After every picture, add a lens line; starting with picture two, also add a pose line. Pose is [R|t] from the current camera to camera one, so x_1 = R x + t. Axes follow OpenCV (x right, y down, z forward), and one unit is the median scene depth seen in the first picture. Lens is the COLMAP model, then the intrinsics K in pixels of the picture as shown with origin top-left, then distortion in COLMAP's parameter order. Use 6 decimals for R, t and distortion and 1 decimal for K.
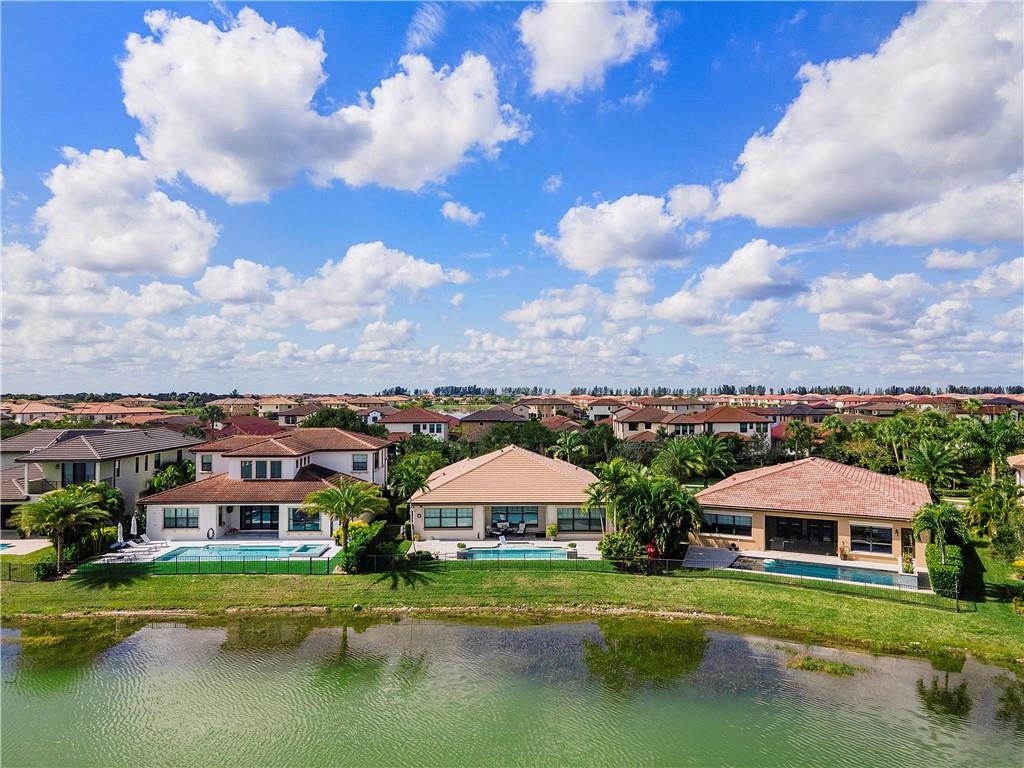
lens RADIAL K [[754.2, 0, 512.0], [0, 754.2, 384.0], [0, 0, 1]] dist [0.037327, 0.036631]
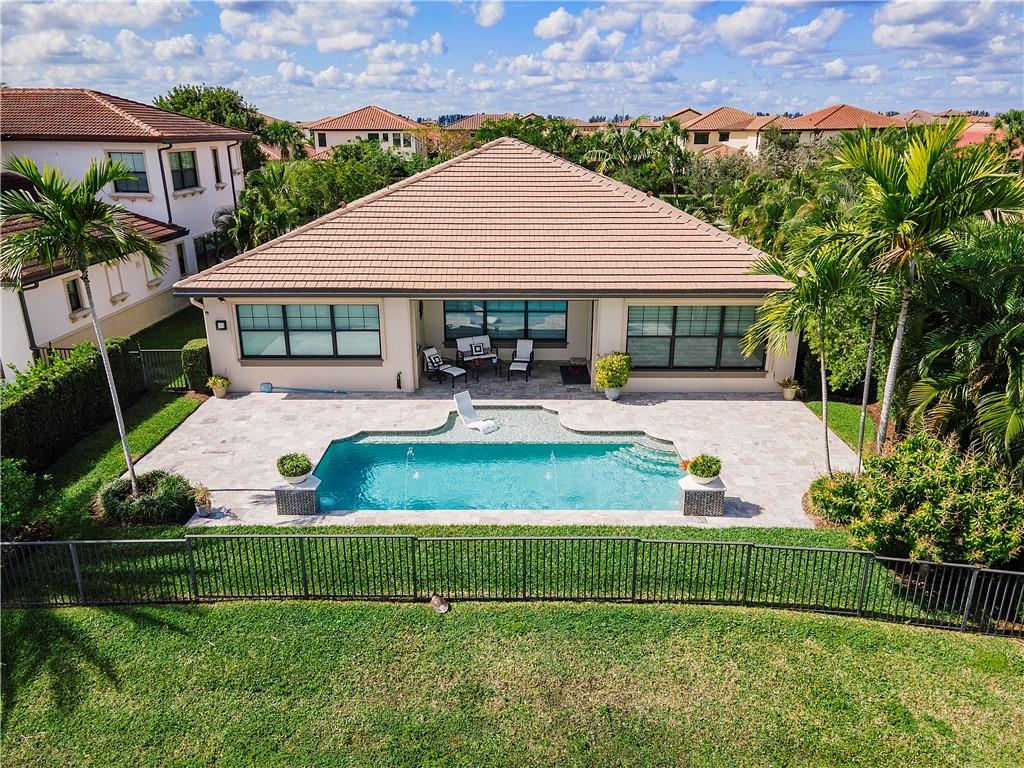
lens RADIAL K [[742.6, 0, 512.0], [0, 742.6, 384.0], [0, 0, 1]] dist [0.044519, -0.001496]
pose [[0.999754, 0.007459, -0.020889, 0.016480], [0.000070, 0.940697, 0.339248, 0.098206], [0.022180, -0.339166, 0.940465, 0.778224]]
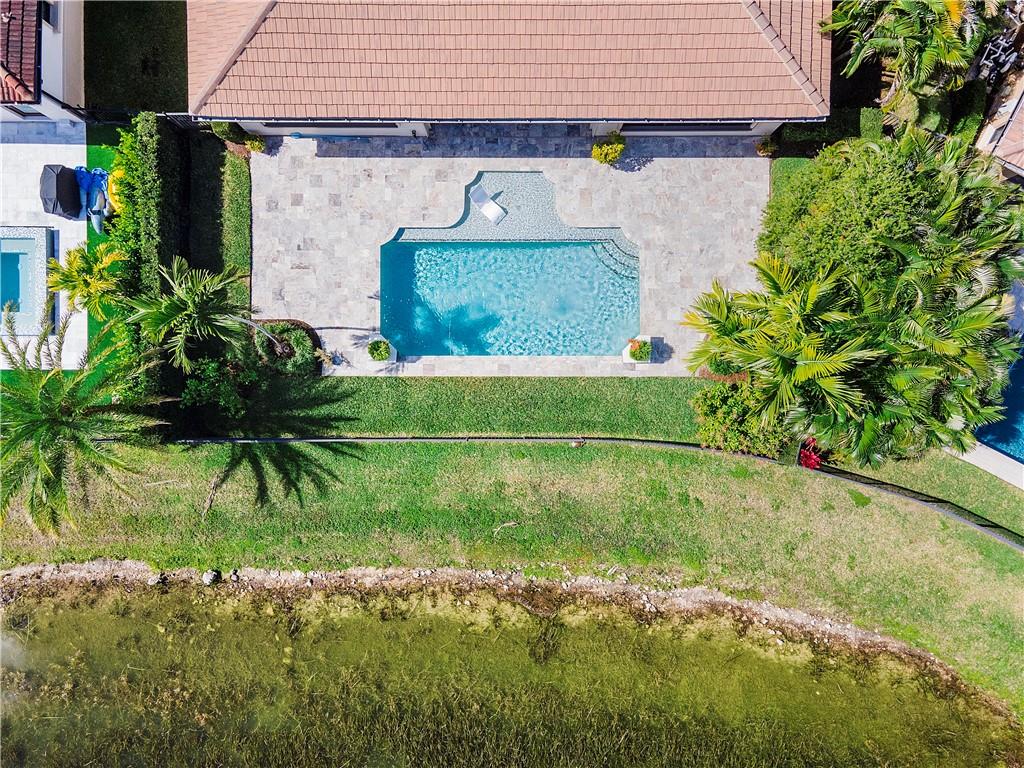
lens RADIAL K [[742.6, 0, 512.0], [0, 742.6, 384.0], [0, 0, 1]] dist [0.044519, -0.001496]
pose [[0.999765, 0.020387, -0.007415, 0.011303], [0.007589, -0.008430, 0.999936, -0.210007], [0.020323, -0.999757, -0.008583, 1.010547]]
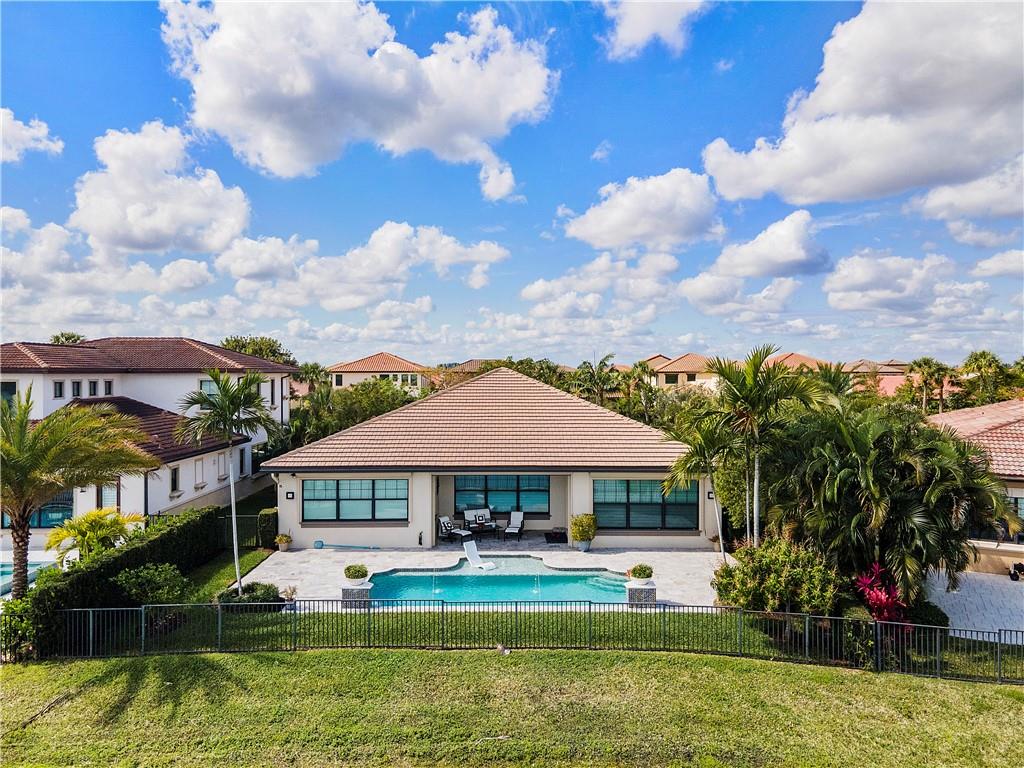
lens RADIAL K [[754.2, 0, 512.0], [0, 754.2, 384.0], [0, 0, 1]] dist [0.037327, 0.036631]
pose [[0.999915, 0.000791, -0.012988, 0.018274], [-0.000443, 0.999642, 0.026763, 0.109373], [0.013004, -0.026755, 0.999557, 0.628944]]
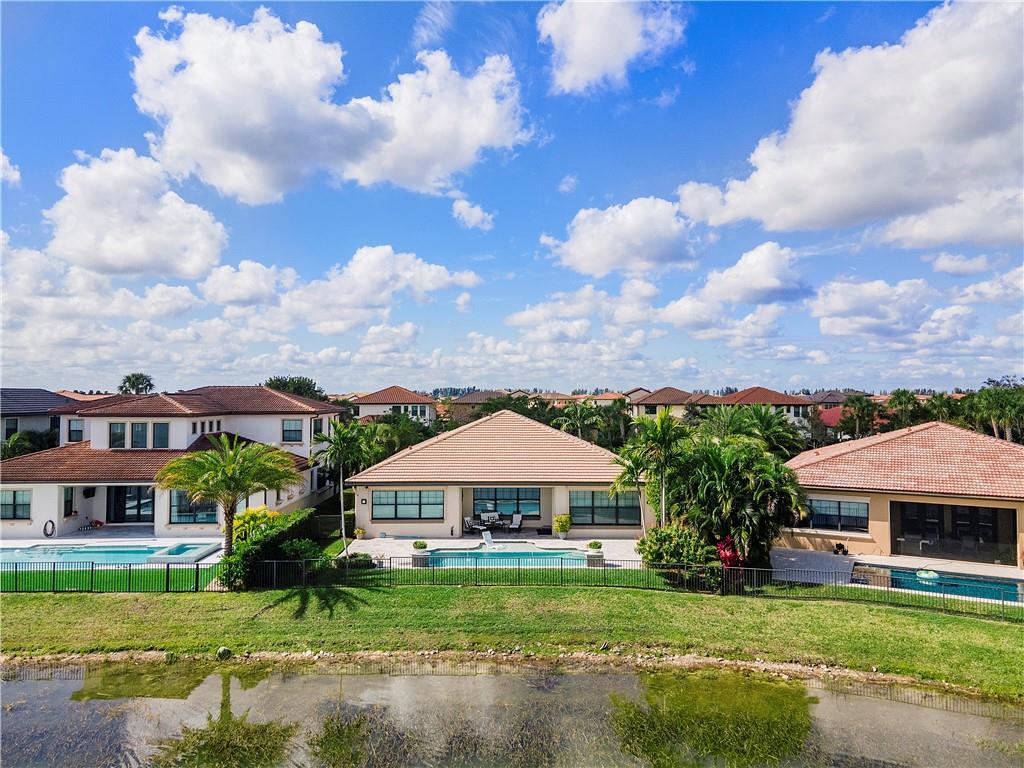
lens RADIAL K [[754.2, 0, 512.0], [0, 754.2, 384.0], [0, 0, 1]] dist [0.037327, 0.036631]
pose [[0.999992, 0.002224, -0.003201, 0.011951], [-0.002240, 0.999985, -0.004953, 0.083872], [0.003190, 0.004960, 0.999983, 0.375512]]
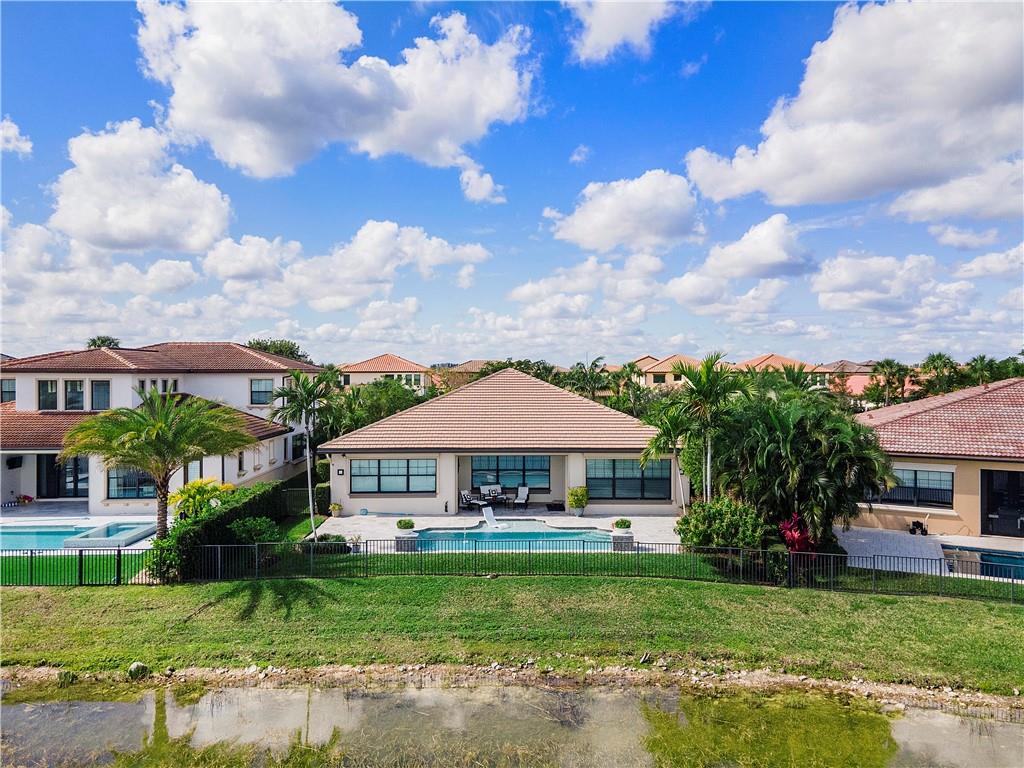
lens RADIAL K [[754.2, 0, 512.0], [0, 754.2, 384.0], [0, 0, 1]] dist [0.037327, 0.036631]
pose [[0.999999, 0.000348, -0.001643, 0.005595], [-0.000305, 0.999647, 0.026574, 0.108076], [0.001652, -0.026573, 0.999646, 0.504984]]
